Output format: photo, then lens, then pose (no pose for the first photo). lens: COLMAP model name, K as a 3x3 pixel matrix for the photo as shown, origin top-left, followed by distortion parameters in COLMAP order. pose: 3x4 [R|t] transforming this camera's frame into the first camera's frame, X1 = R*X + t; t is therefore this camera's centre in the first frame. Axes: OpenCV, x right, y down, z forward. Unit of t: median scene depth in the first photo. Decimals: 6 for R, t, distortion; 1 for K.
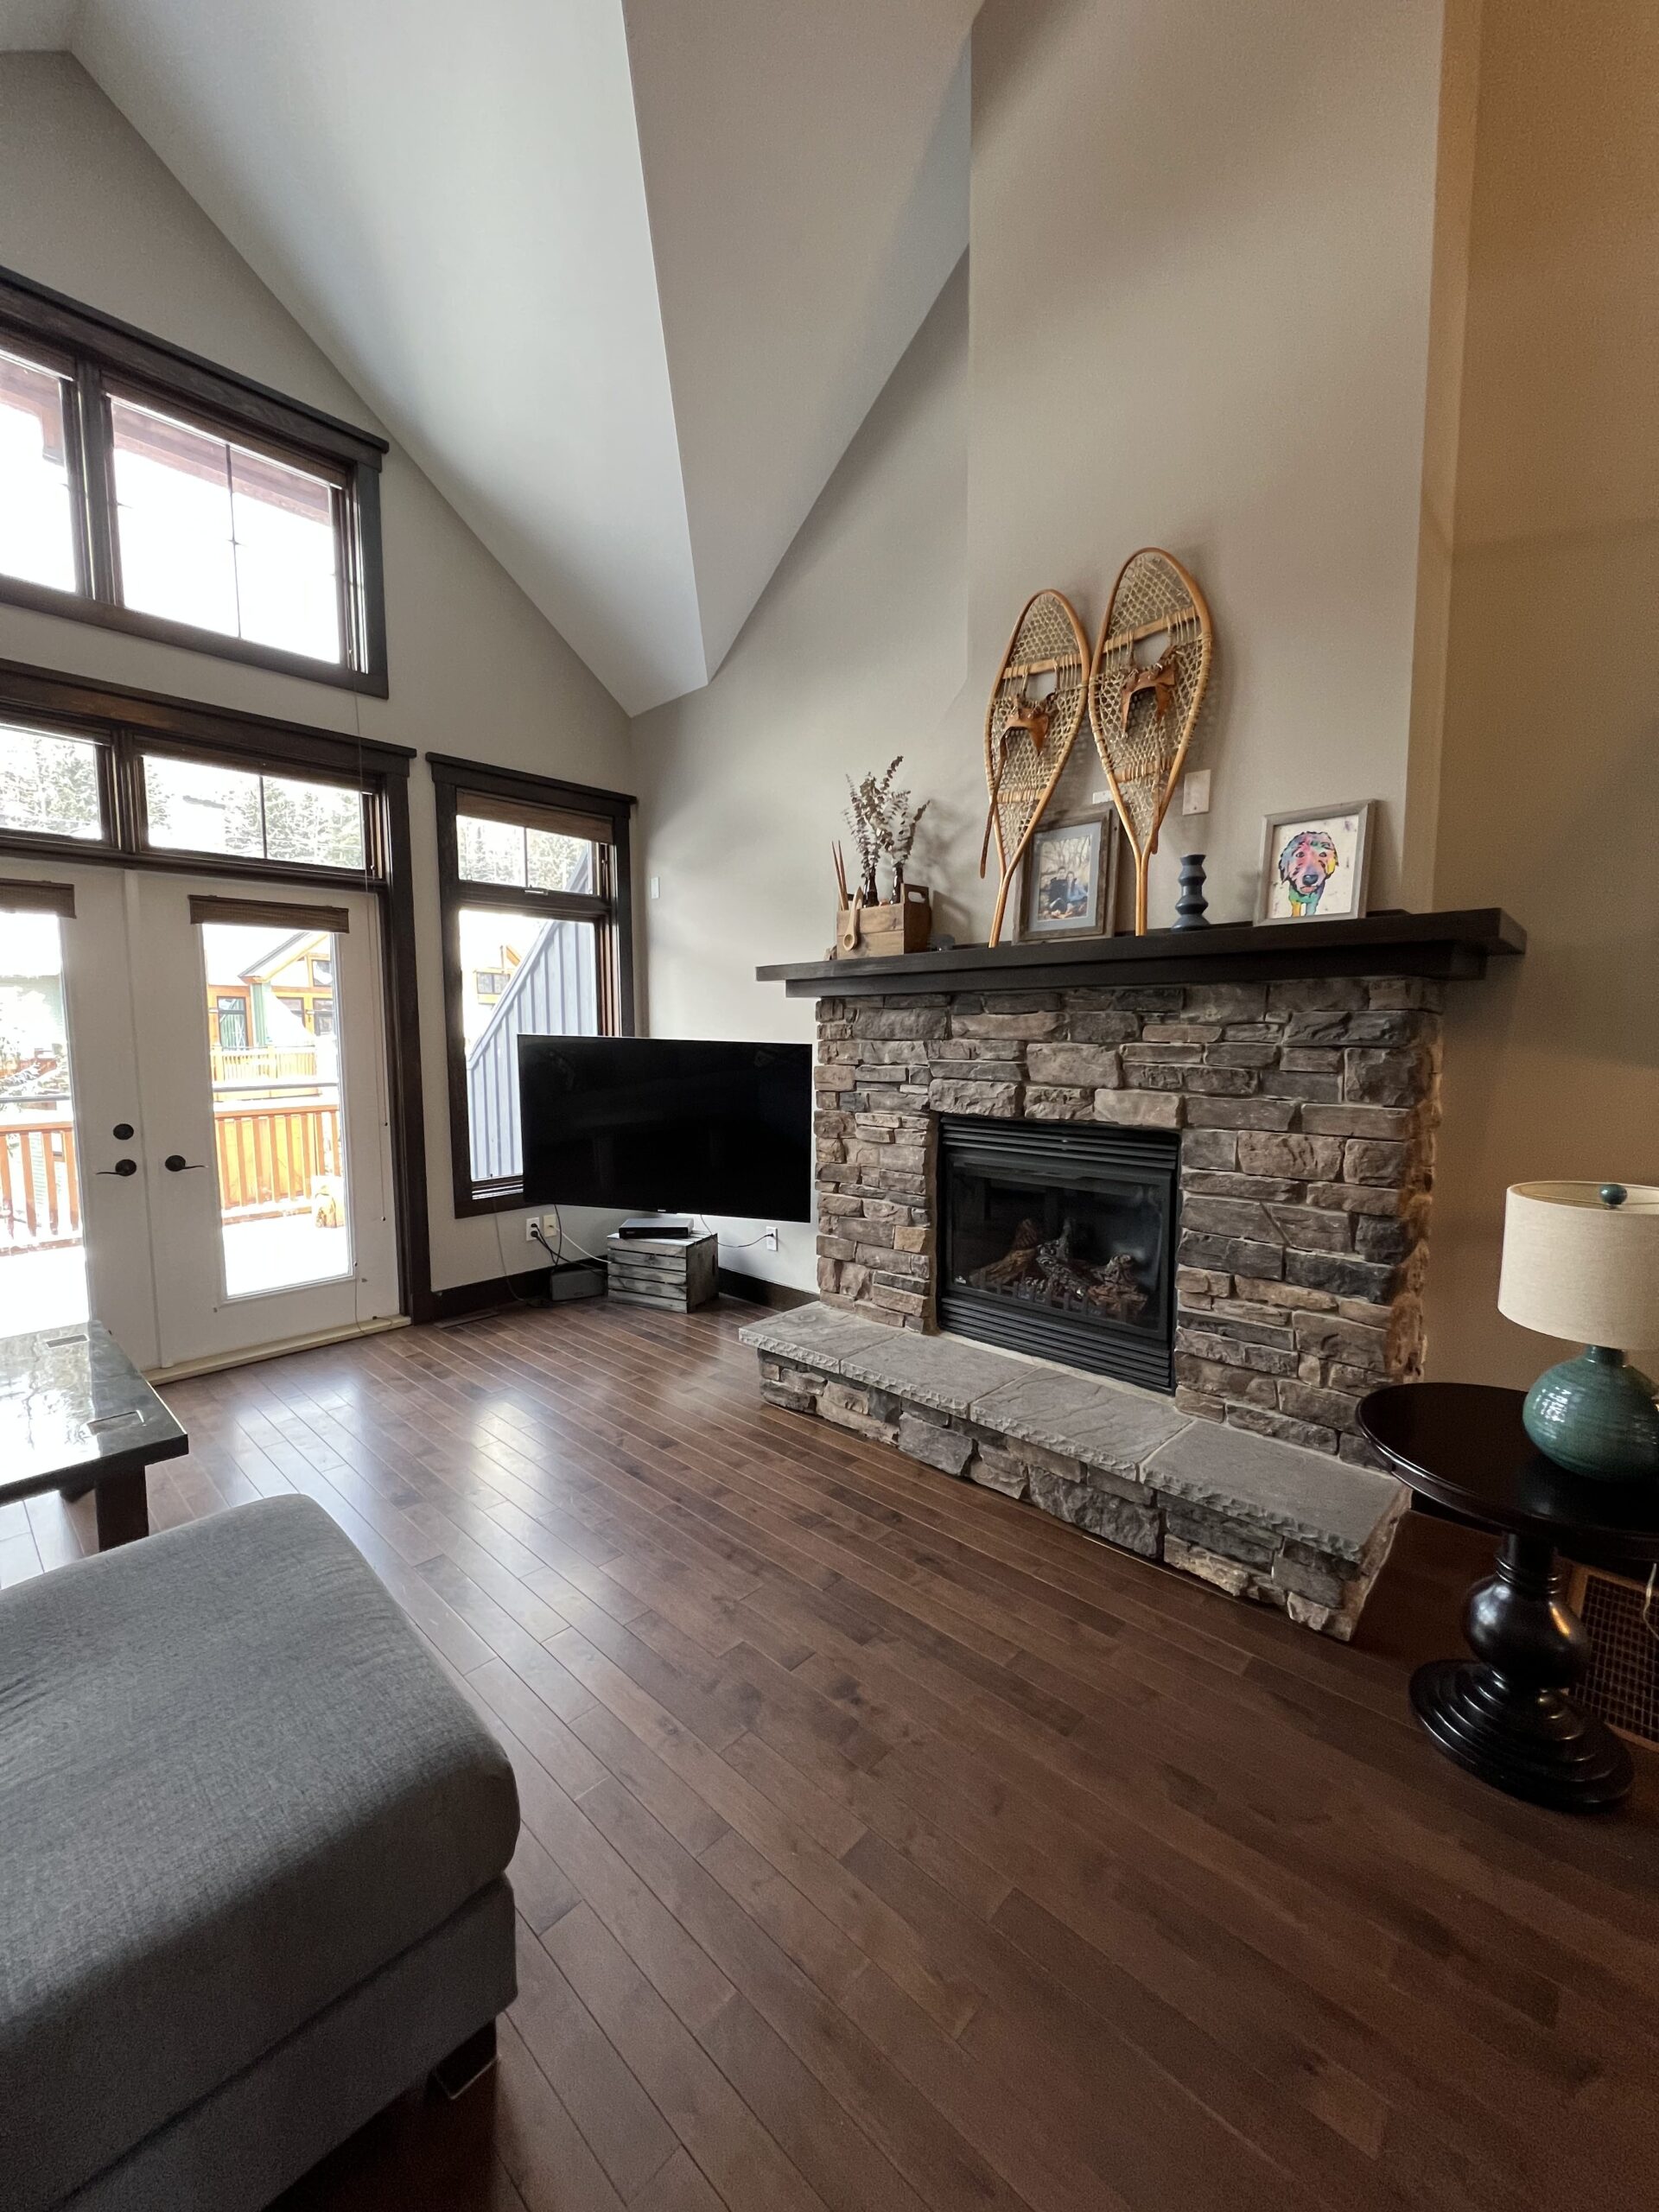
lens RADIAL K [[882.2, 0, 826.3], [0, 882.2, 1104.5], [0, 0, 1]] dist [-0.001703, 0.000107]
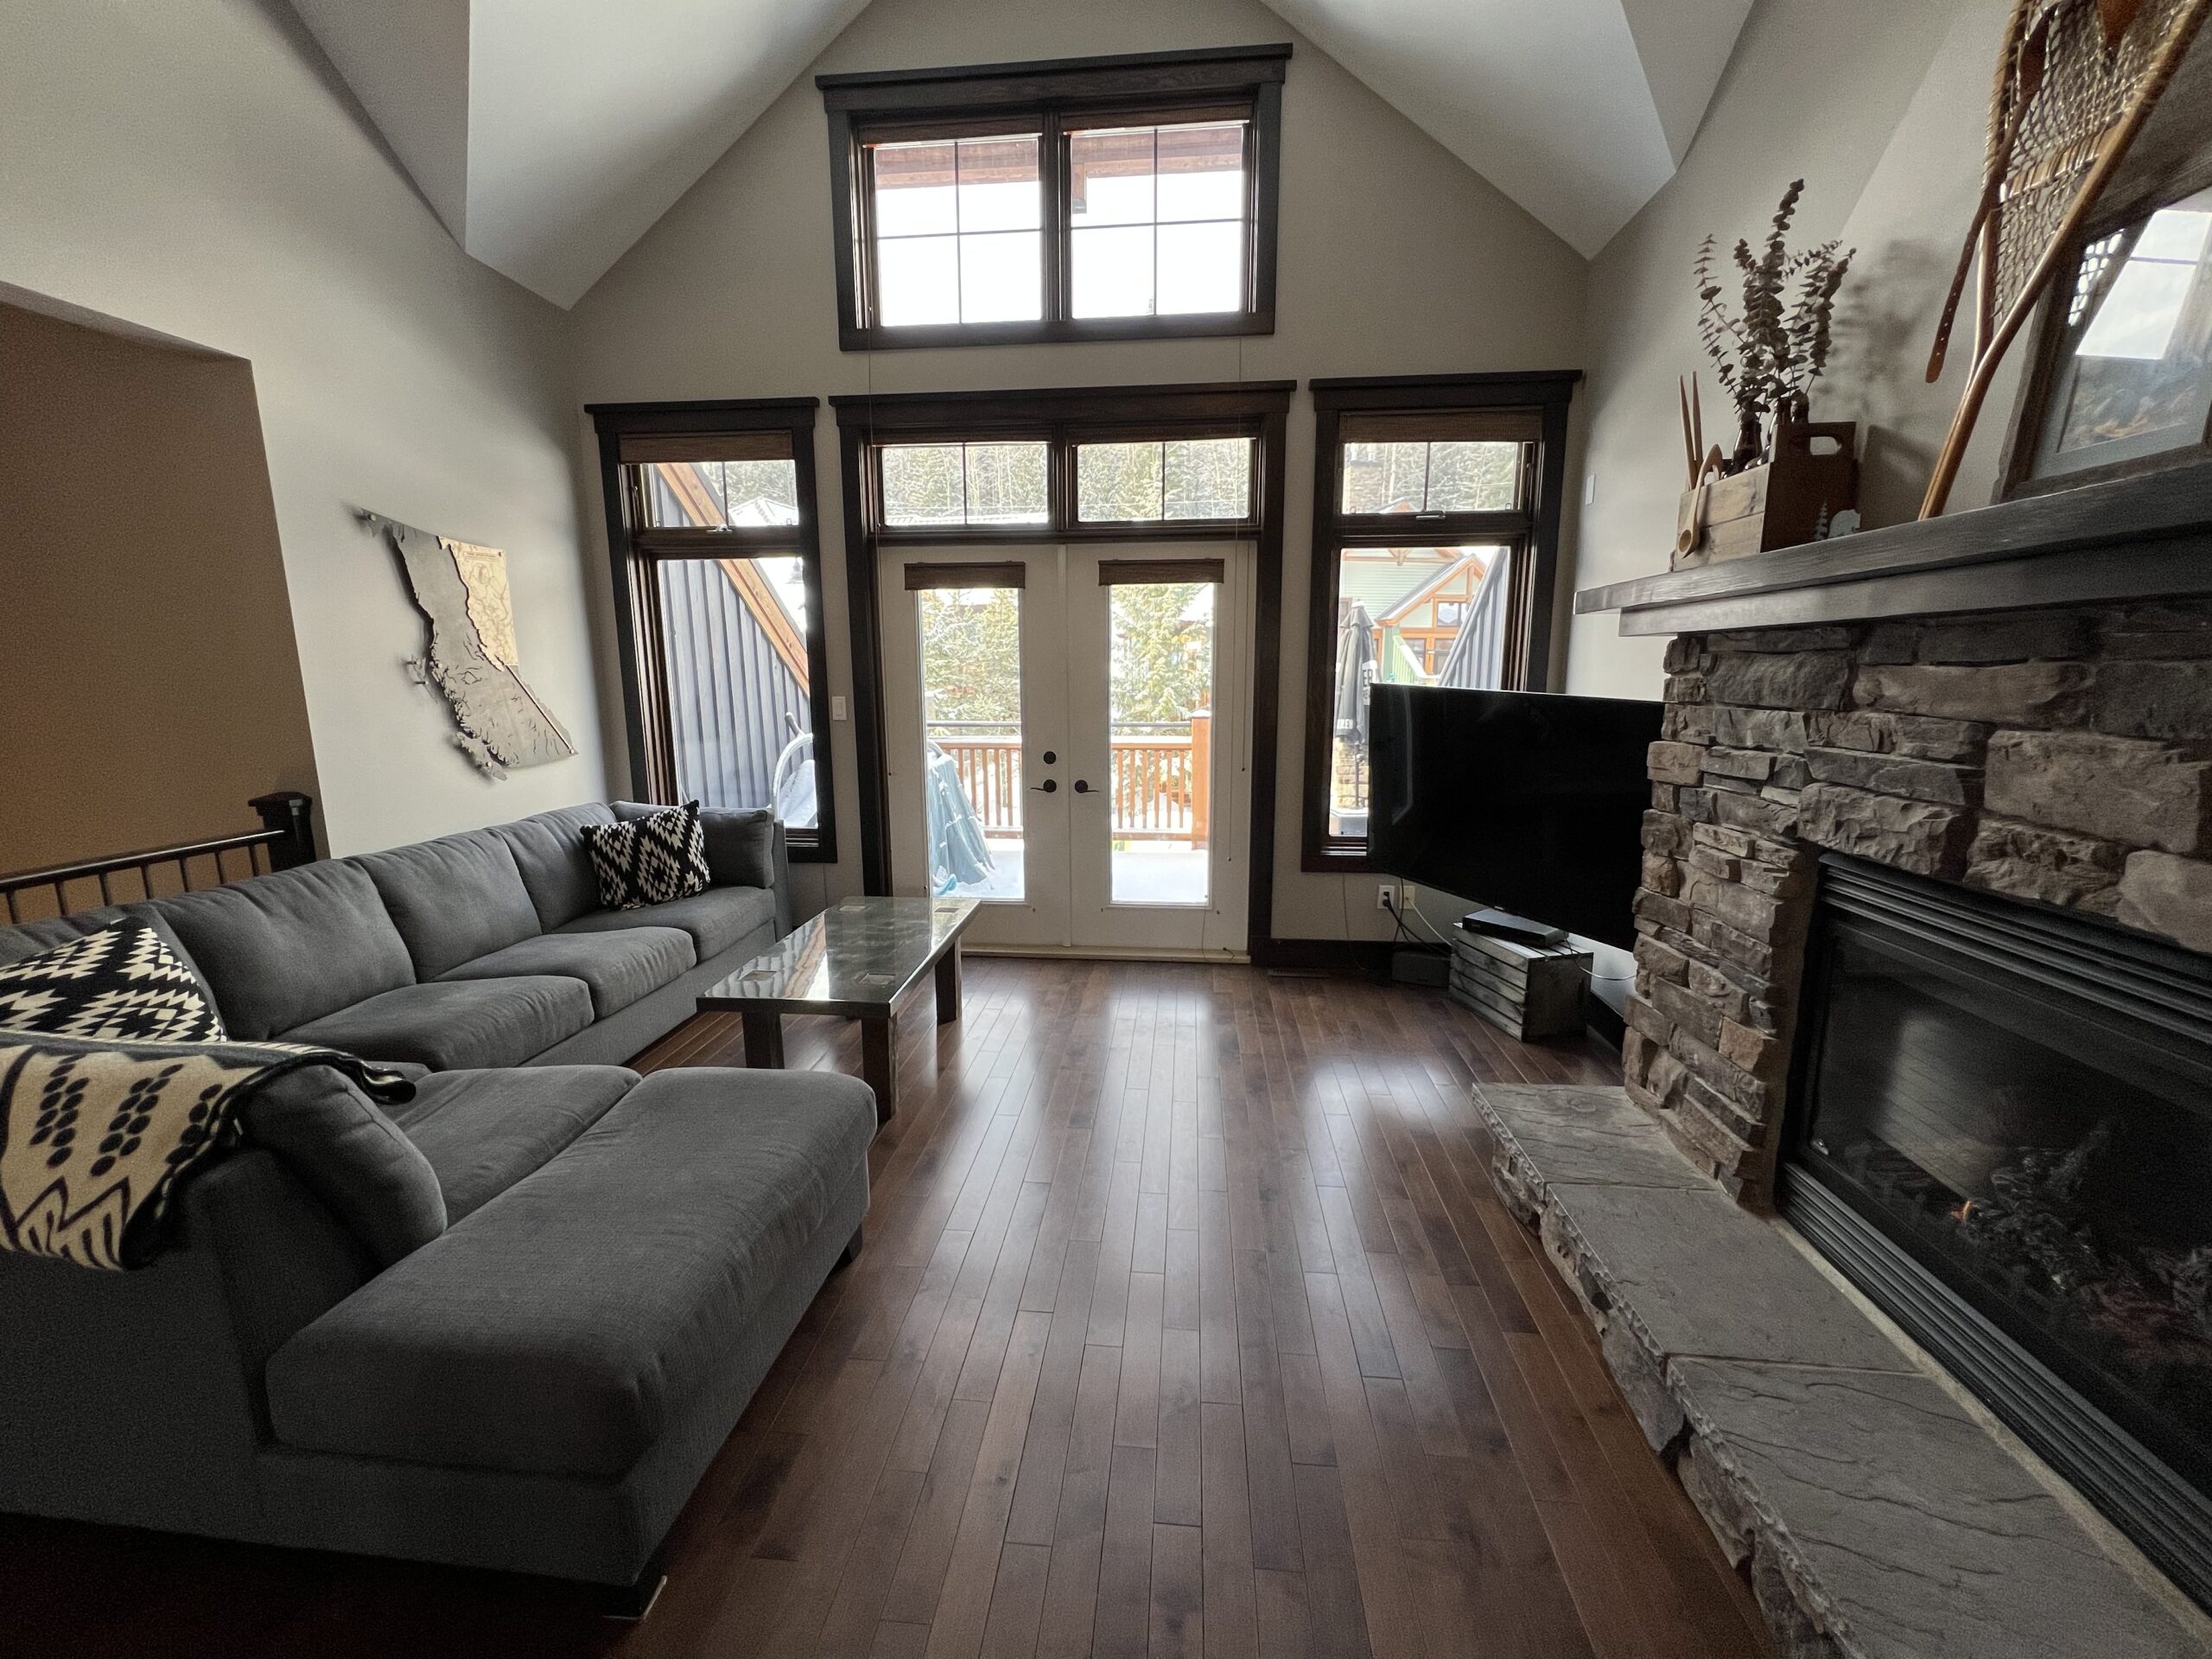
lens RADIAL K [[882.2, 0, 1102.8], [0, 882.2, 825.3], [0, 0, 1]] dist [-0.001703, 0.000107]
pose [[0.612759, 0.140291, -0.777717, 0.270916], [-0.068494, 0.989841, 0.124590, -0.038800], [0.787296, -0.023075, 0.616144, 0.294644]]
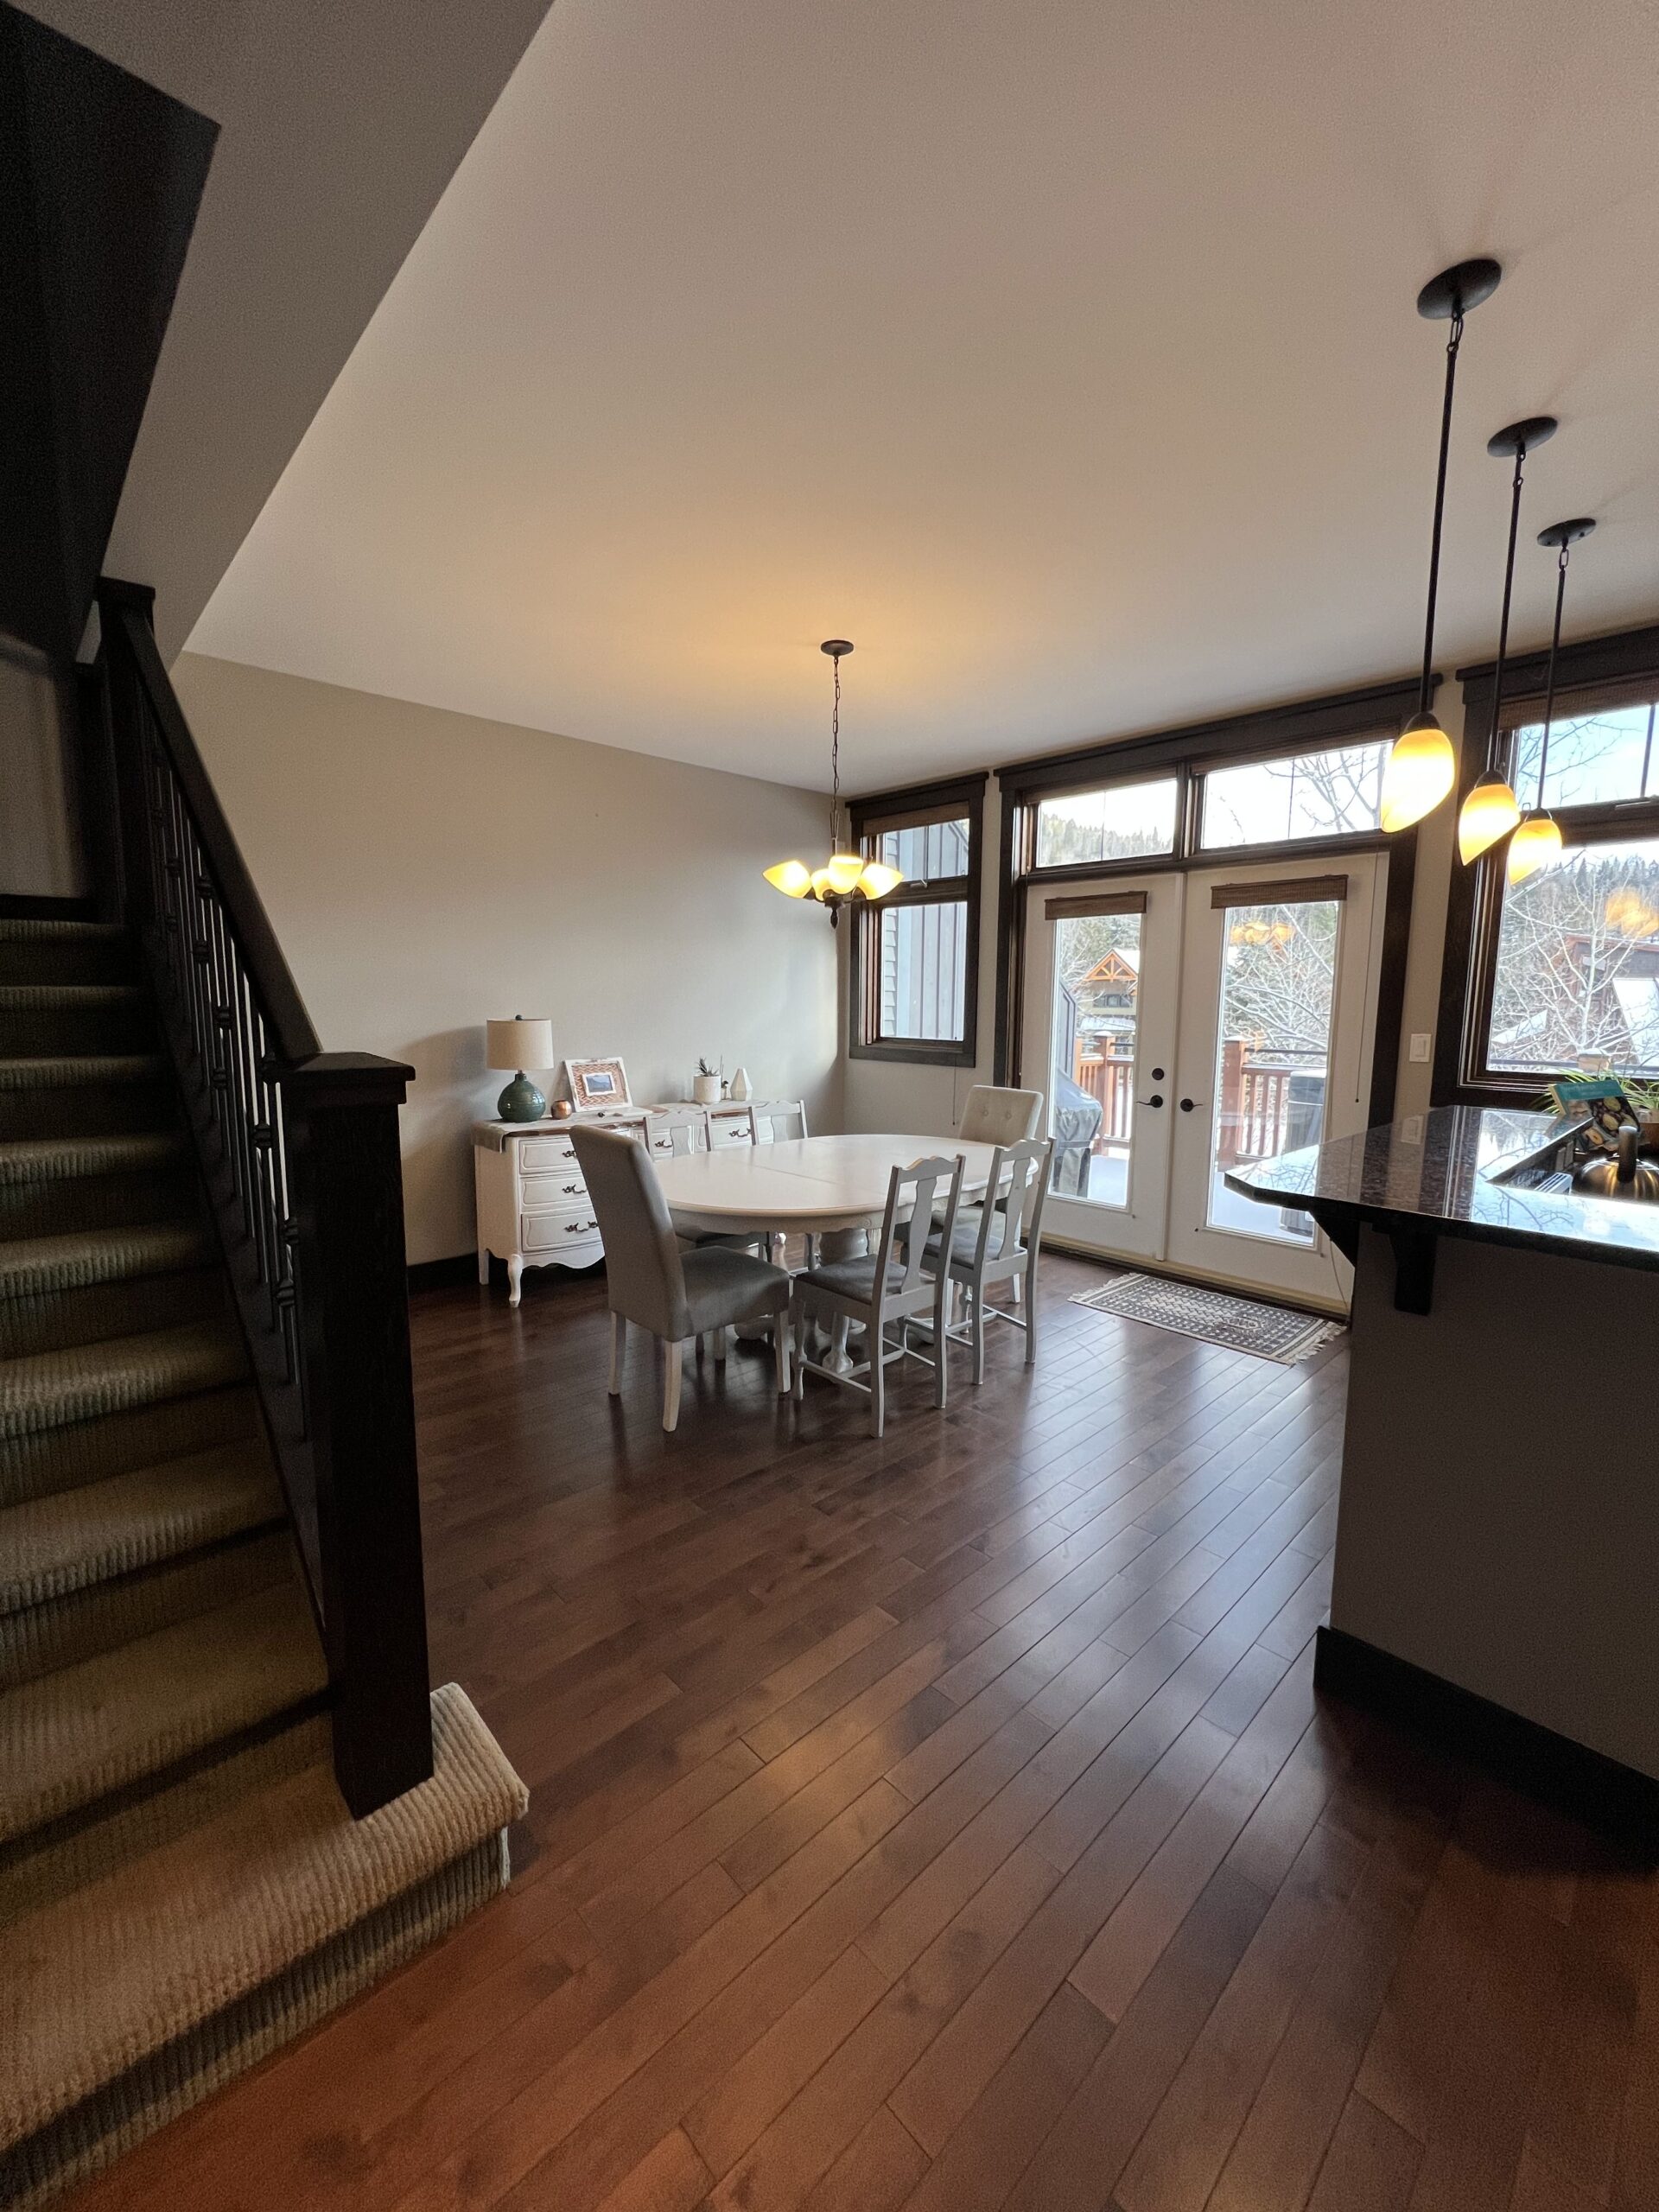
lens RADIAL K [[882.2, 0, 832.9], [0, 882.2, 1087.8], [0, 0, 1]] dist [-0.001703, 0.000107]
pose [[-0.064608, 0.113486, -0.991437, 0.584533], [-0.094901, 0.988311, 0.119313, -0.064935], [0.993388, 0.101796, -0.053082, 0.632362]]
